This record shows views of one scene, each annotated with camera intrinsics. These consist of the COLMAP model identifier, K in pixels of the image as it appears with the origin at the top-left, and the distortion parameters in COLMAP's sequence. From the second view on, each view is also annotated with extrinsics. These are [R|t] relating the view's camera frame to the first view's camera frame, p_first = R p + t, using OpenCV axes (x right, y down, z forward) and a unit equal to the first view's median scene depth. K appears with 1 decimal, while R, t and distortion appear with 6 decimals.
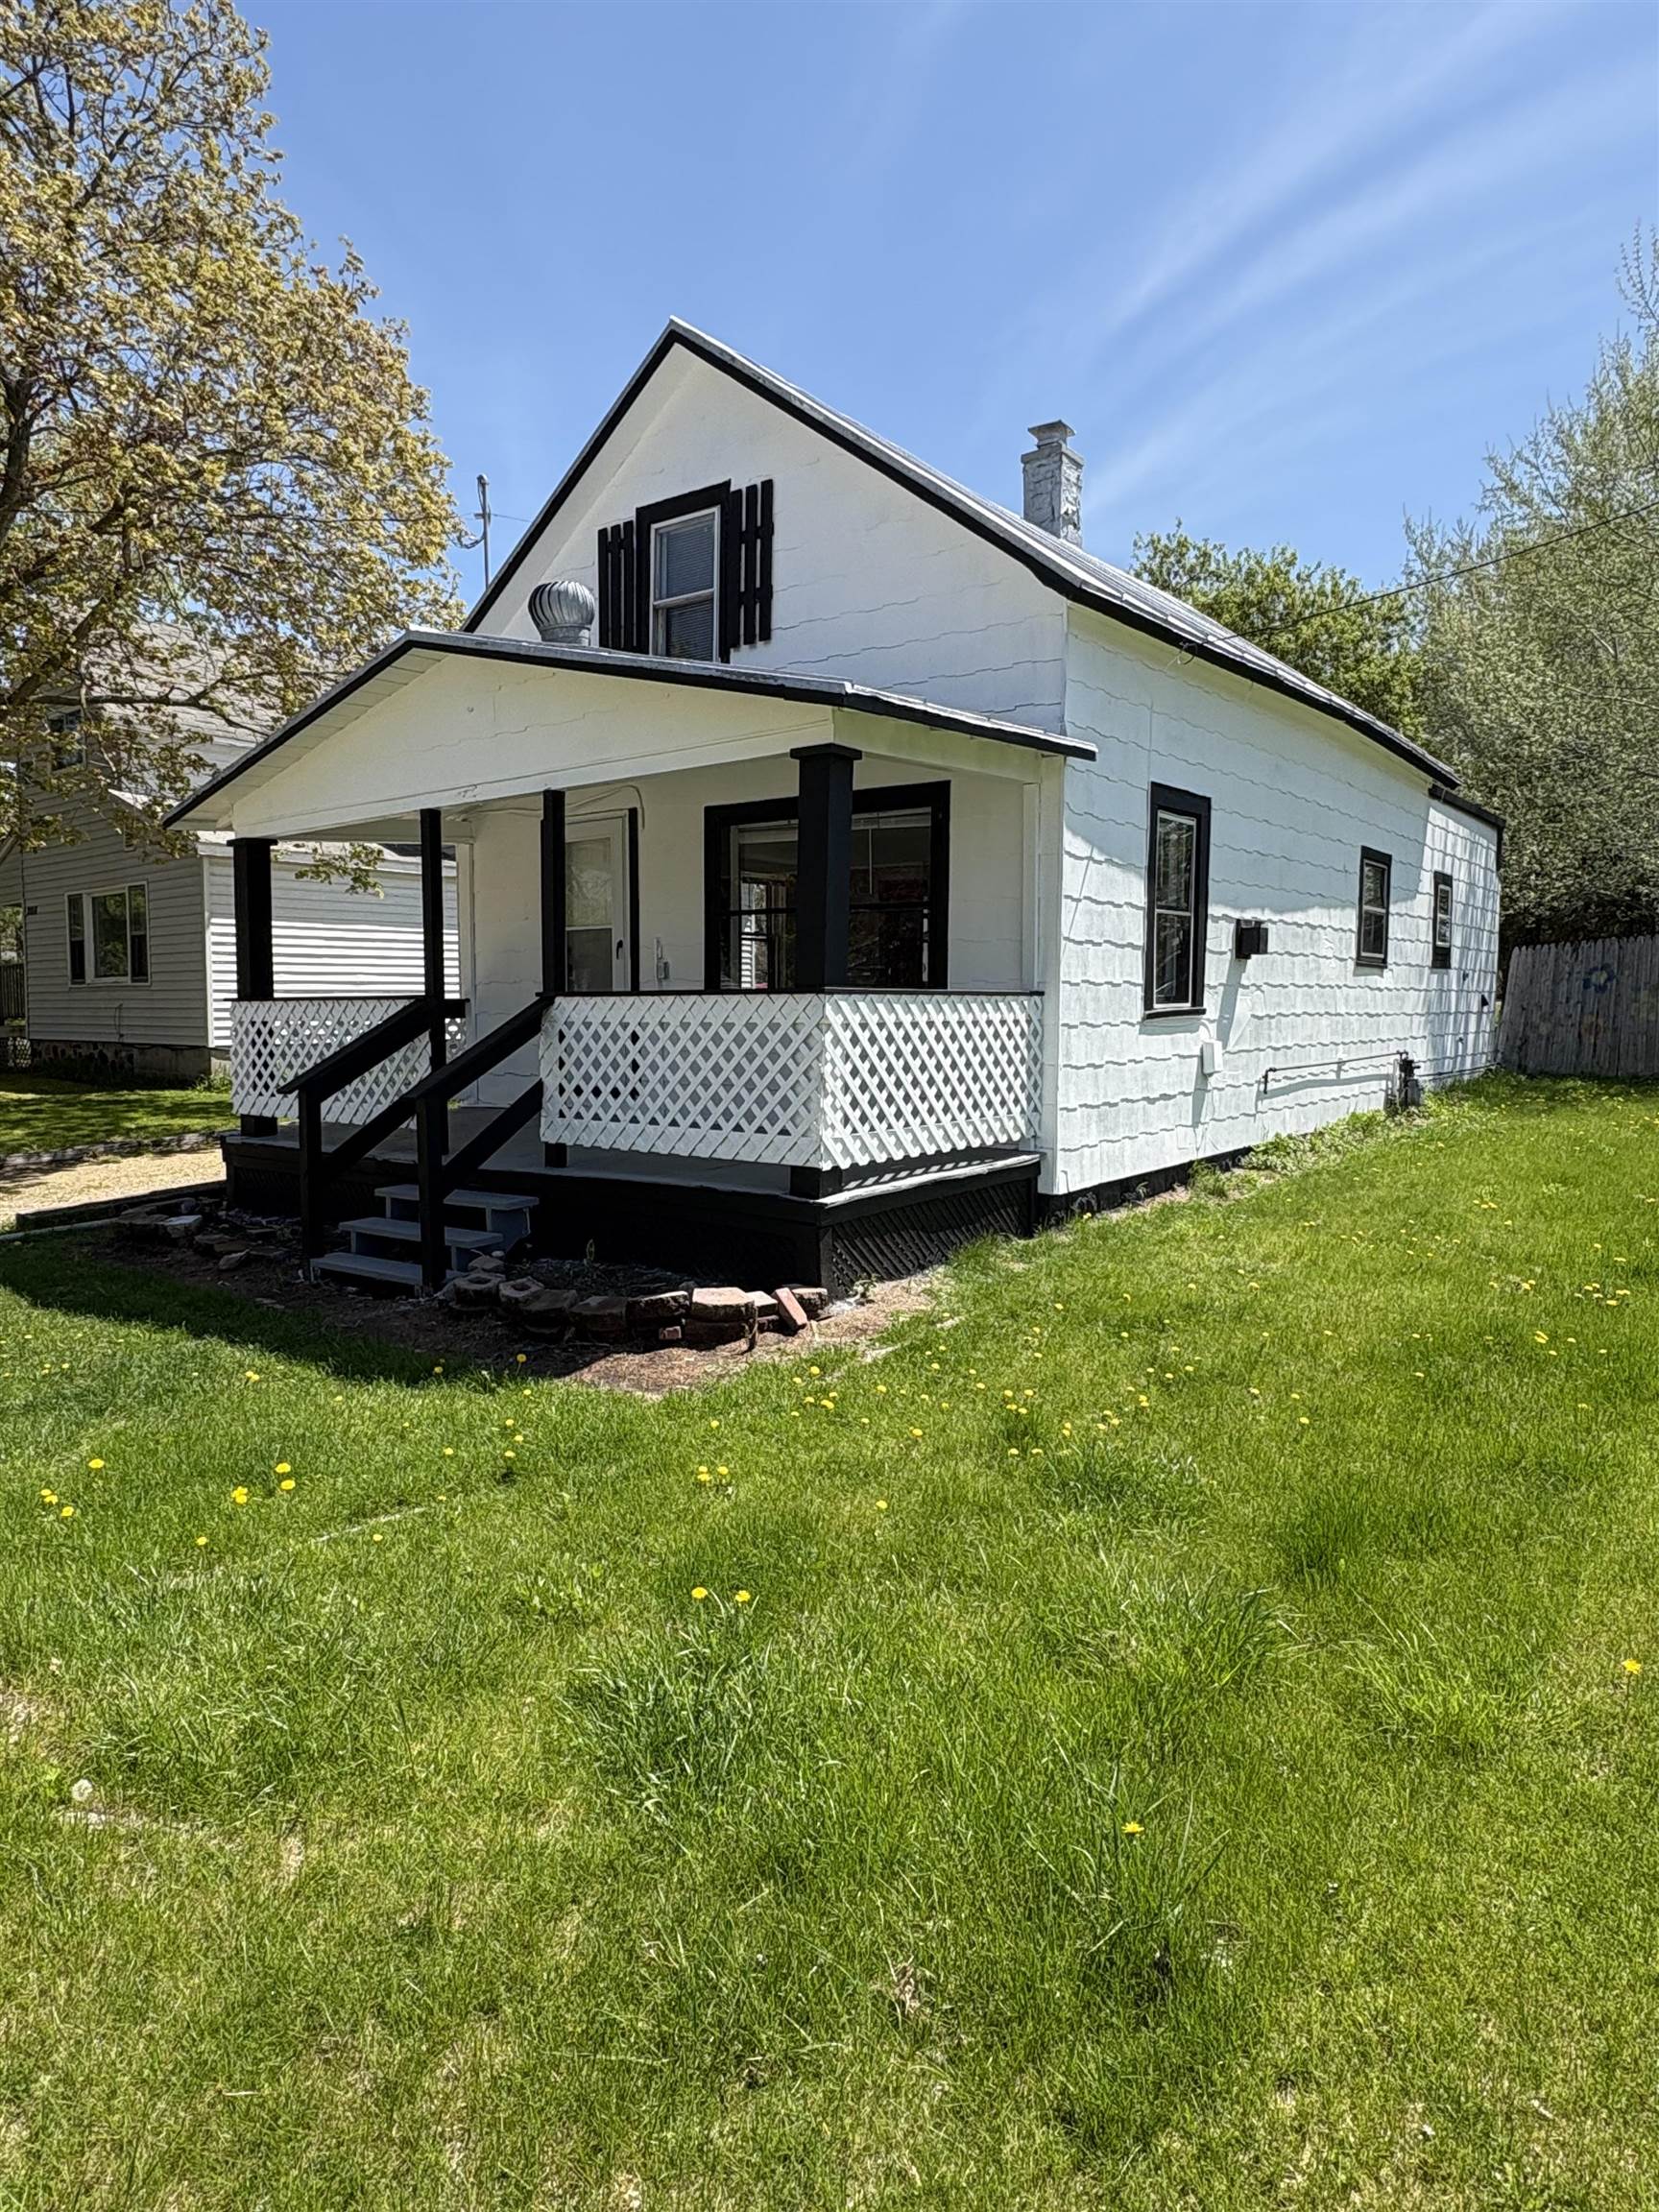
lens RADIAL K [[1336.5, 0, 829.5], [0, 1336.5, 1106.0], [0, 0, 1]] dist [-0.138264, 0.000197]
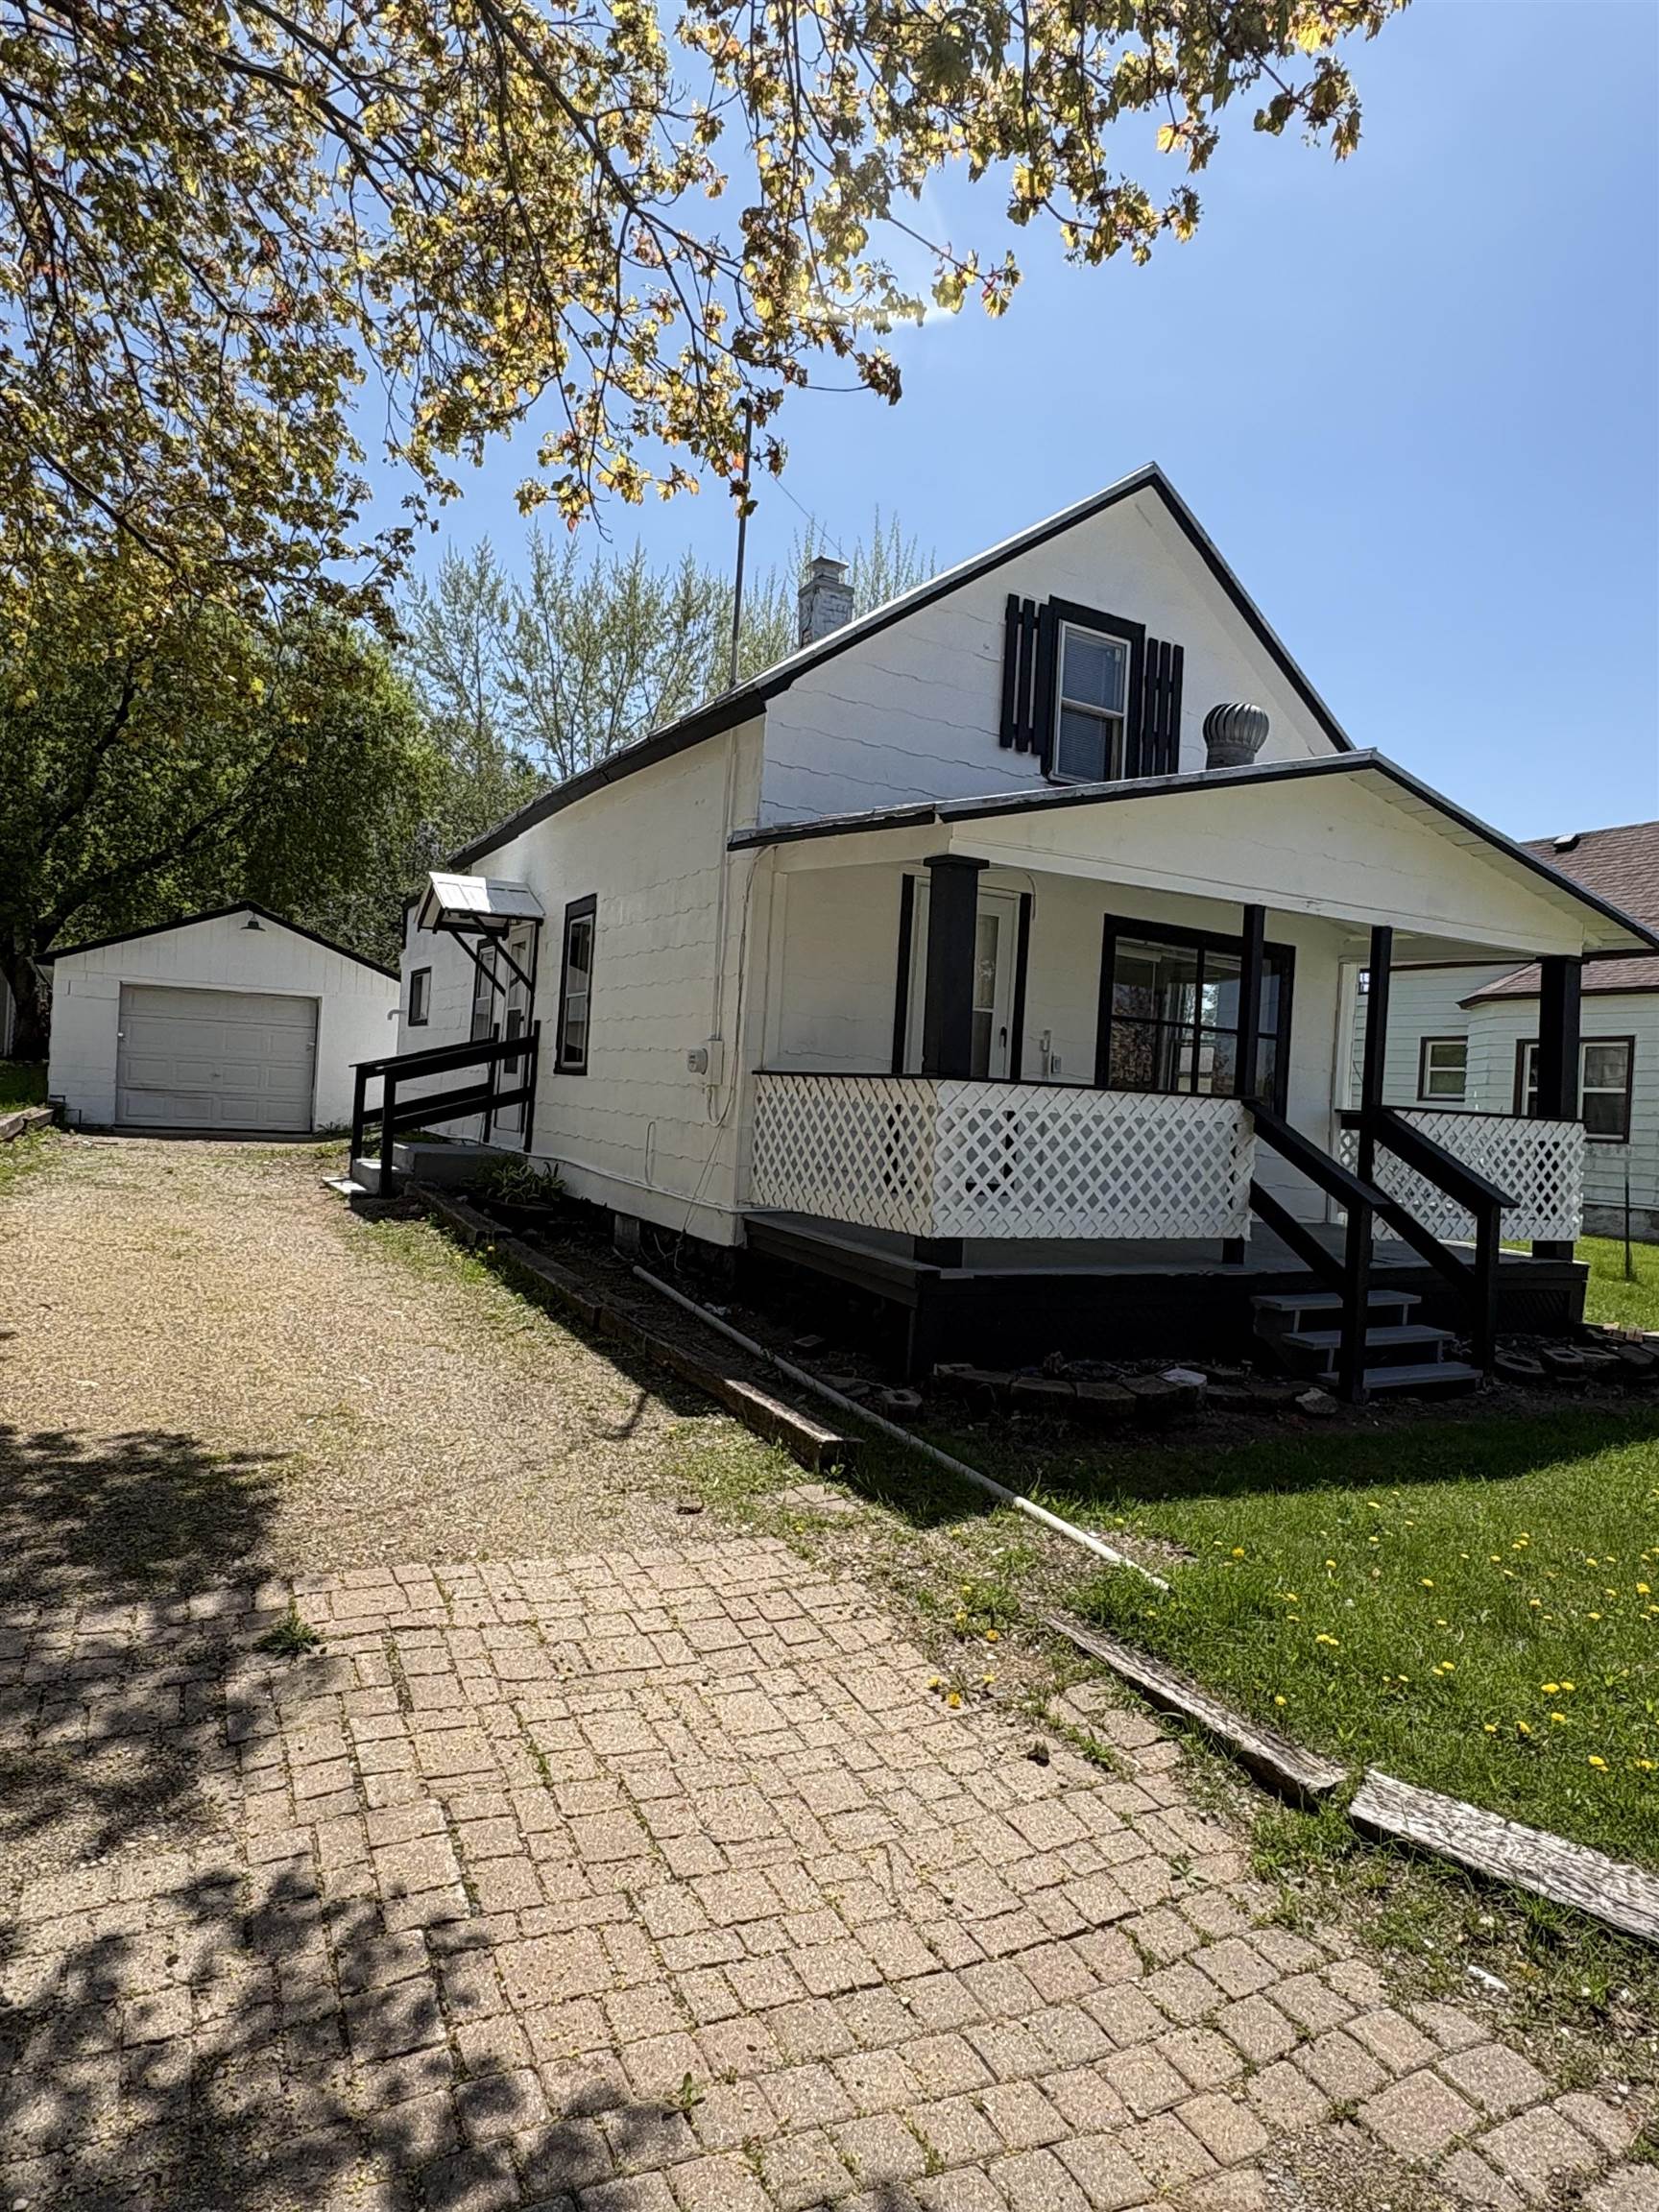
lens RADIAL K [[1336.5, 0, 829.5], [0, 1336.5, 1106.0], [0, 0, 1]] dist [-0.138264, 0.000197]
pose [[0.455374, 0.032630, 0.889702, -1.121939], [0.006318, 0.999185, -0.039879, -0.031094], [-0.890278, 0.023781, 0.454797, 0.713367]]
